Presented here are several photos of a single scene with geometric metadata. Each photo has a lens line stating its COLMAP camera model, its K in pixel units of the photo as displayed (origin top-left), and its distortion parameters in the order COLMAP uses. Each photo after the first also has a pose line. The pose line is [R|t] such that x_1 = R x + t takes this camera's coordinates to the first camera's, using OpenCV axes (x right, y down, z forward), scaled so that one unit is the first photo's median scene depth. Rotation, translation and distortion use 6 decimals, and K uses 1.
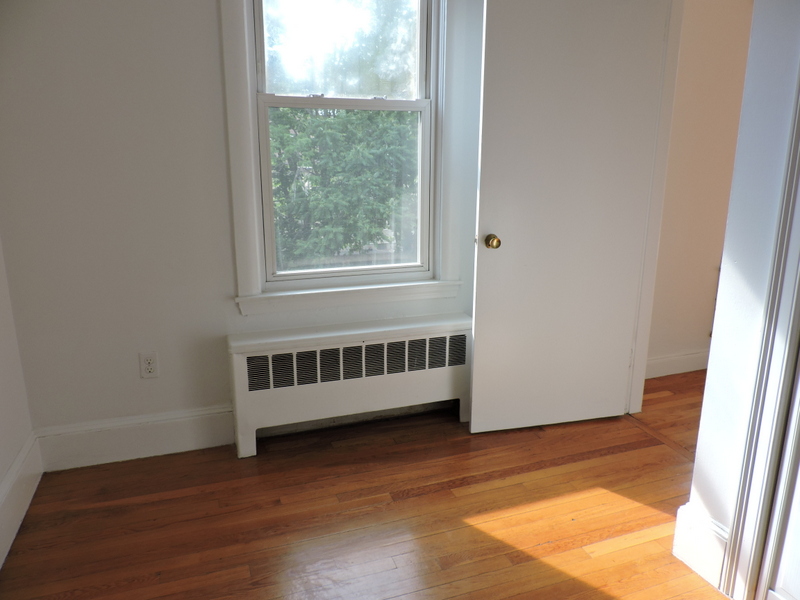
lens RADIAL K [[568.1, 0, 398.4], [0, 568.1, 300.0], [0, 0, 1]] dist [-0.016887, -0.000930]
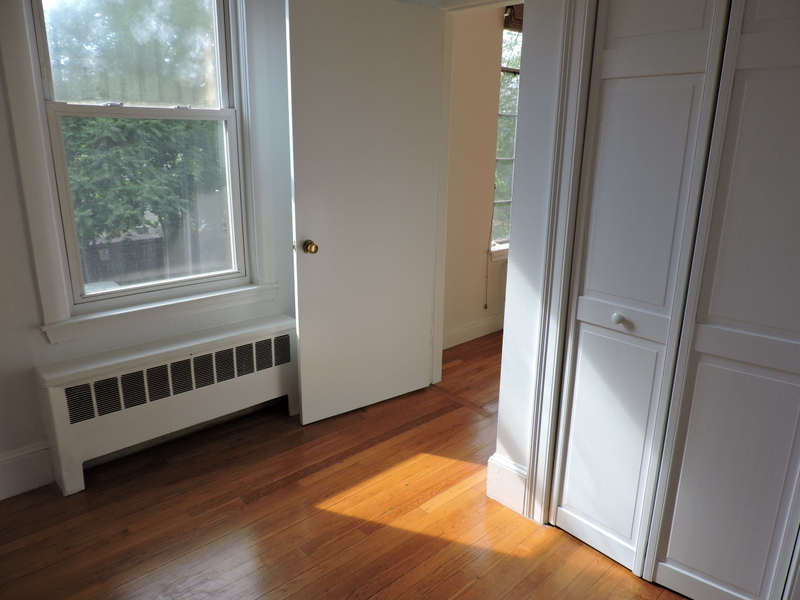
lens RADIAL K [[568.1, 0, 398.4], [0, 568.1, 300.7], [0, 0, 1]] dist [-0.016887, -0.000930]
pose [[0.922135, -0.096619, 0.374608, -0.092547], [0.080959, 0.995066, 0.057359, -0.050292], [-0.378301, -0.022565, 0.925407, -0.059092]]
